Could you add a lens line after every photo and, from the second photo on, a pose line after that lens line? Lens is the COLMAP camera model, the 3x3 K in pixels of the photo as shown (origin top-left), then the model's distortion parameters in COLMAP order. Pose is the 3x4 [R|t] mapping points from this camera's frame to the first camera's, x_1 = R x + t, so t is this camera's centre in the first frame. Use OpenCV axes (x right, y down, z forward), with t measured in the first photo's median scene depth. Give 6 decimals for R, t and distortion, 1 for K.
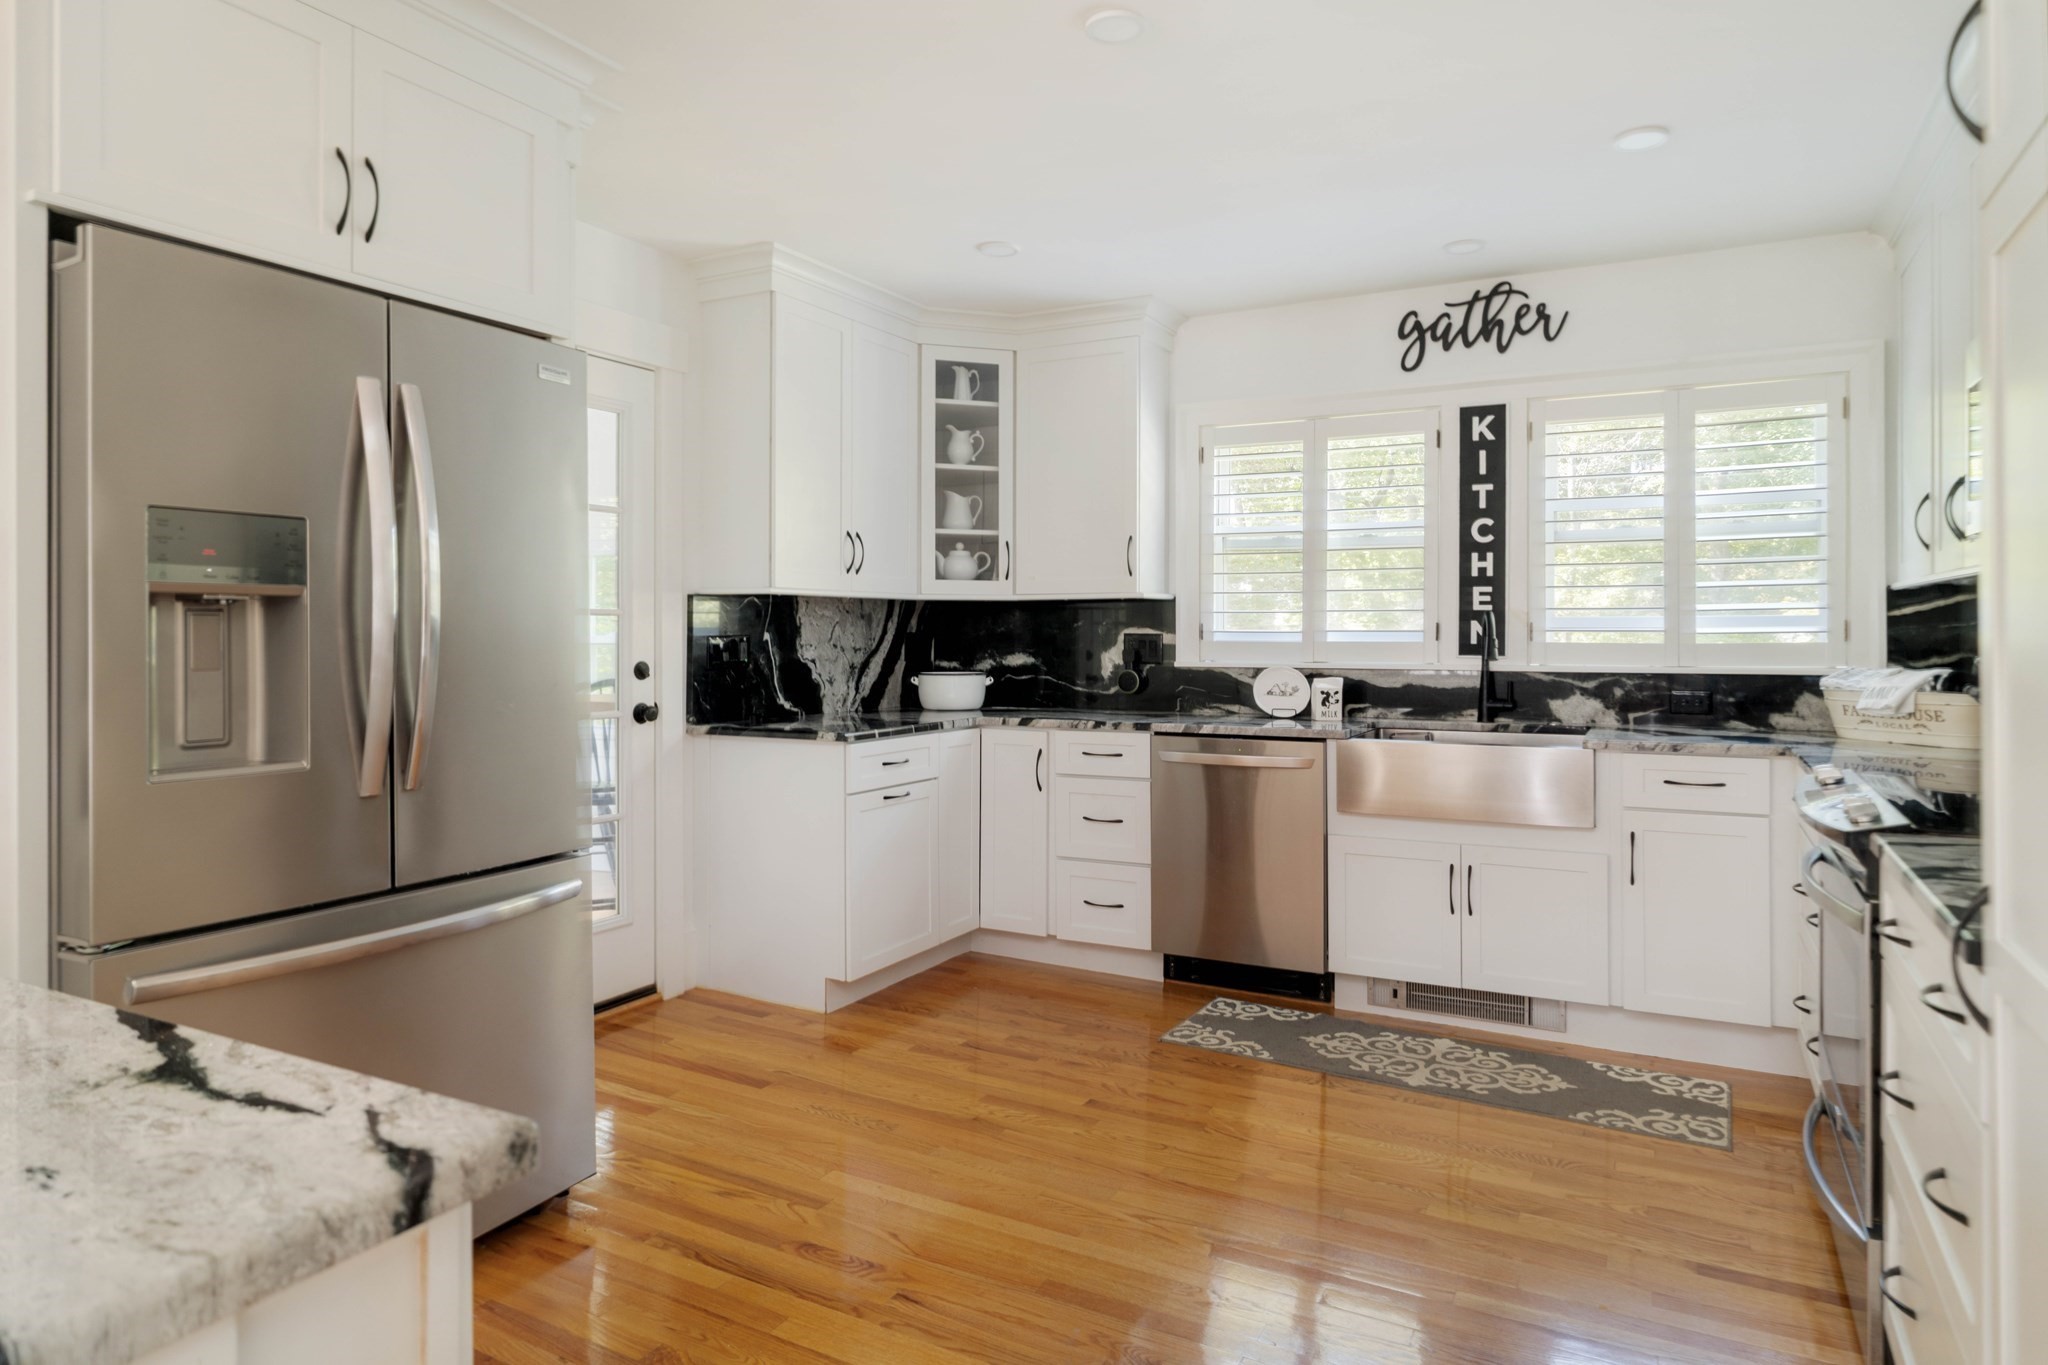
lens RADIAL K [[1182.2, 0, 1039.3], [0, 1182.2, 681.9], [0, 0, 1]] dist [-0.001886, 0.000977]
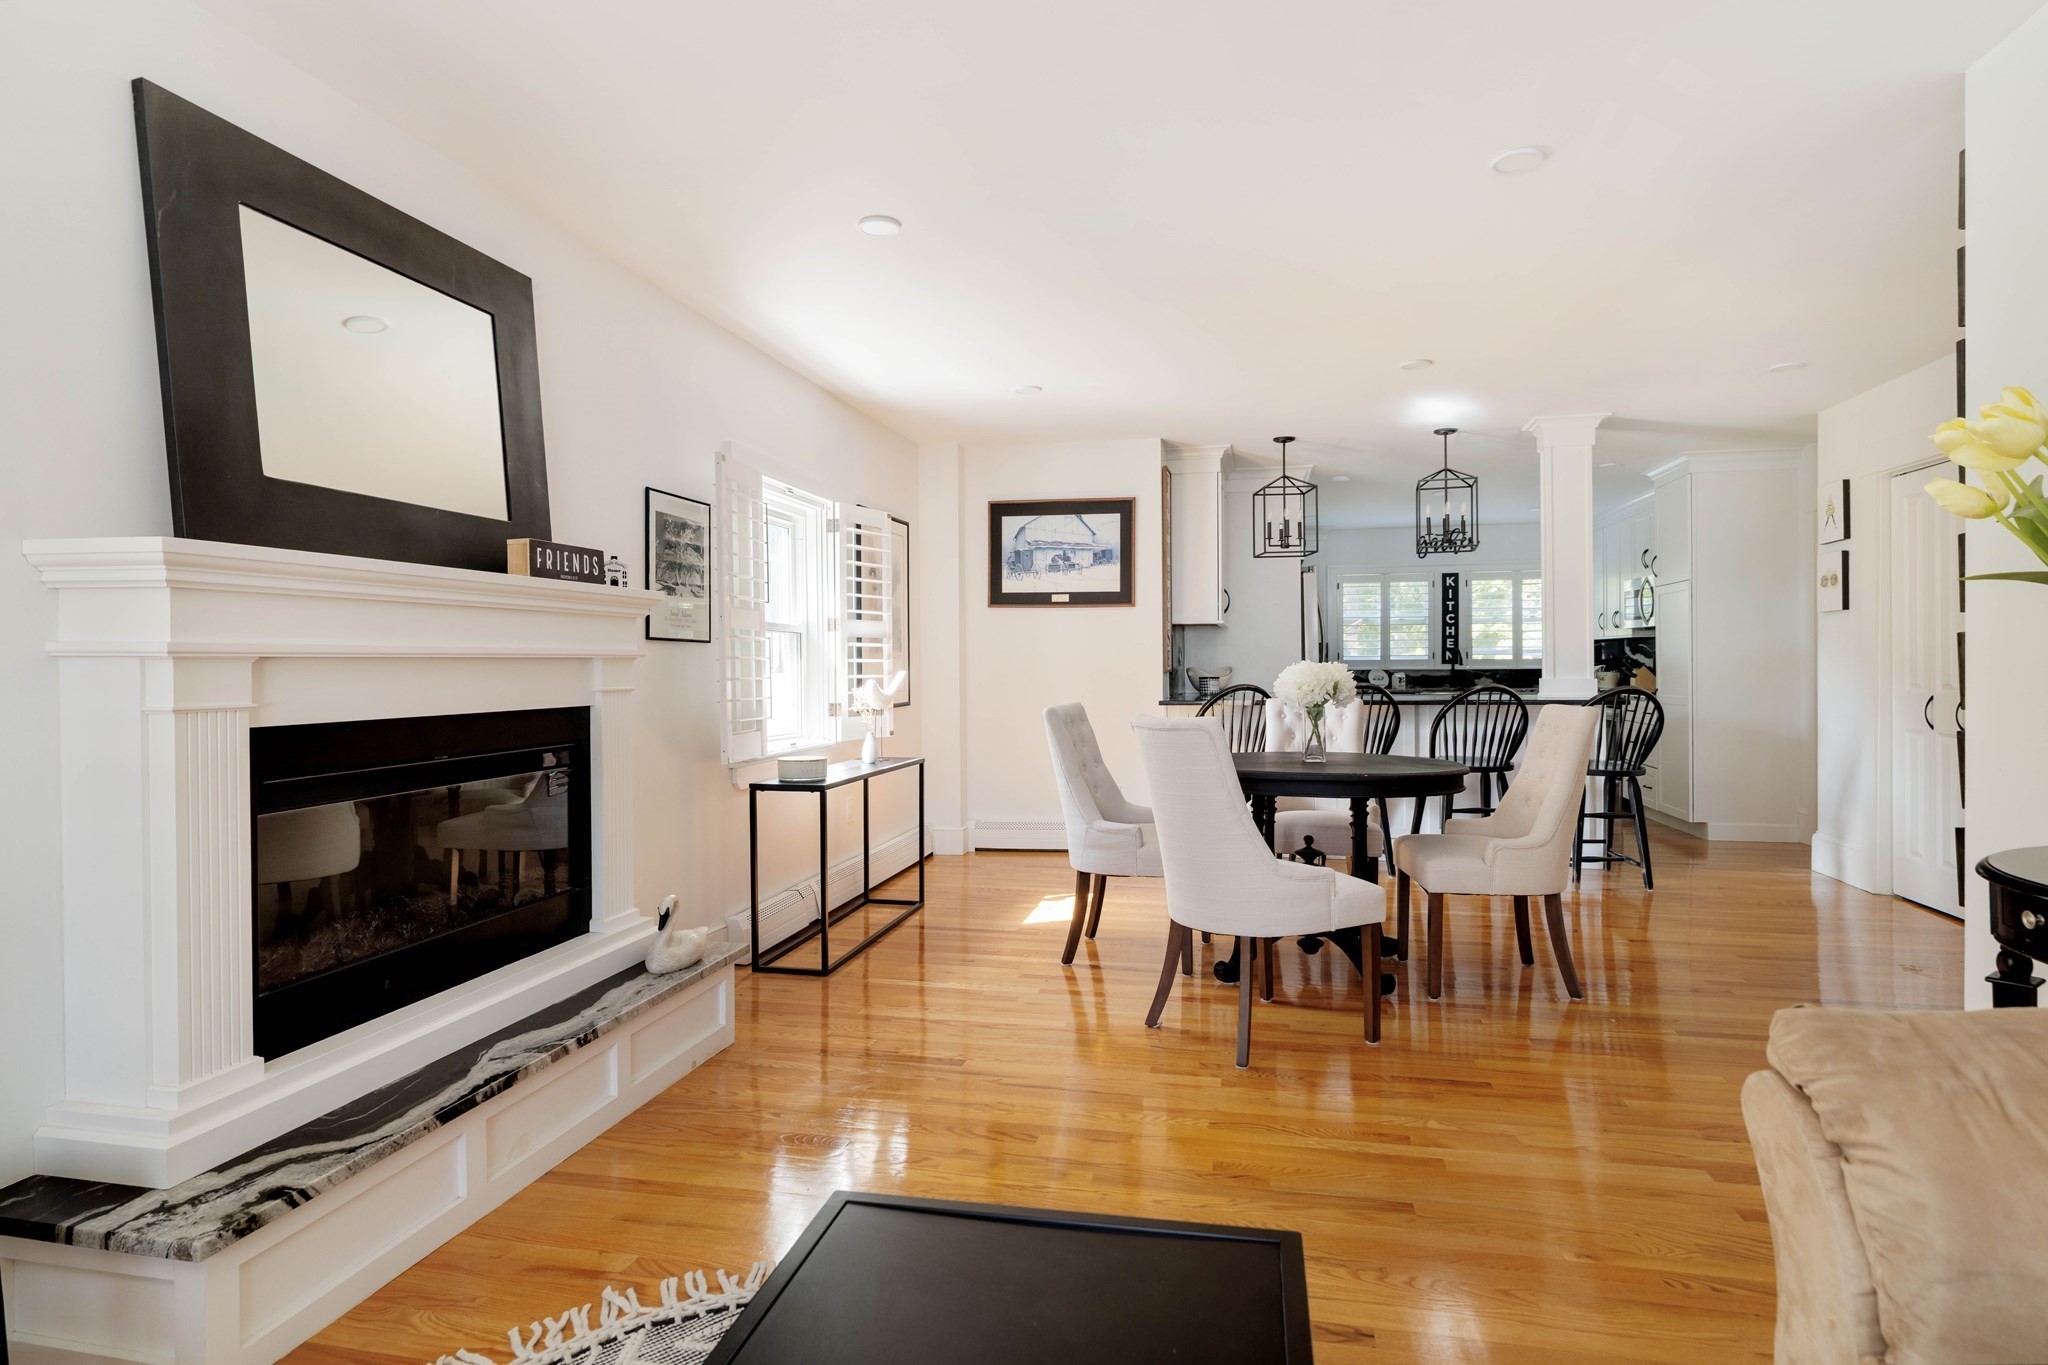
lens RADIAL K [[1105.2, 0, 1024.1], [0, 1105.2, 672.4], [0, 0, 1]] dist [0.010242, 0.002906]
pose [[0.958851, -0.008596, 0.283780, -1.296442], [0.019788, 0.999134, -0.036596, 0.070309], [-0.283220, 0.040705, 0.958191, -1.165022]]
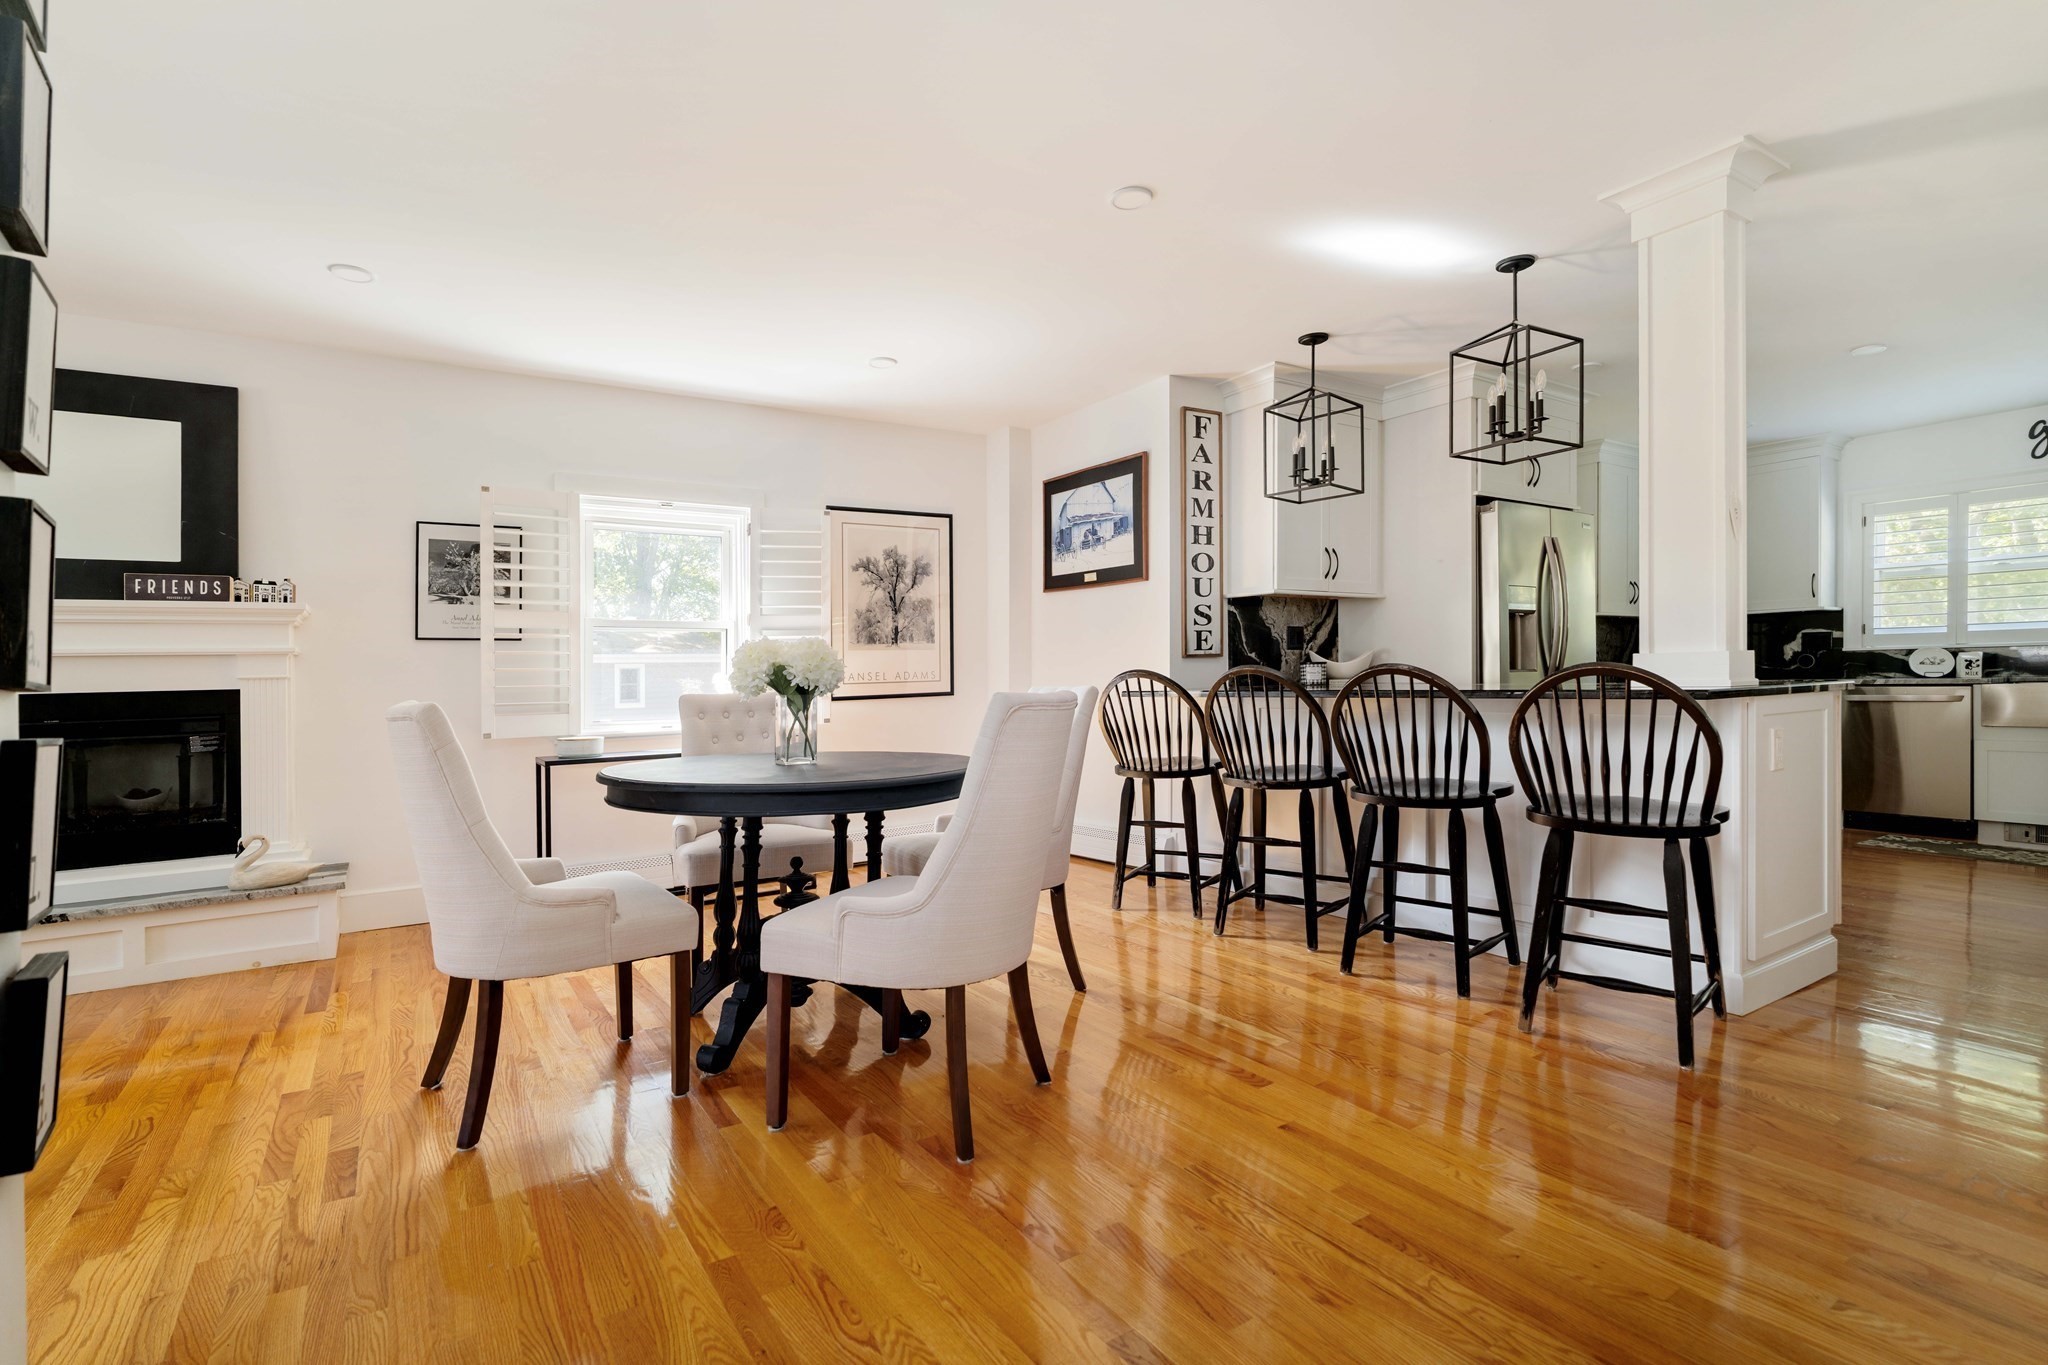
lens RADIAL K [[953.9, 0, 1035.3], [0, 953.9, 720.9], [0, 0, 1]] dist [-0.009284, 0.000447]
pose [[0.877714, 0.003160, -0.479175, -0.269736], [0.000203, 0.999976, 0.006966, 0.084264], [0.479186, -0.006211, 0.877692, -0.786833]]
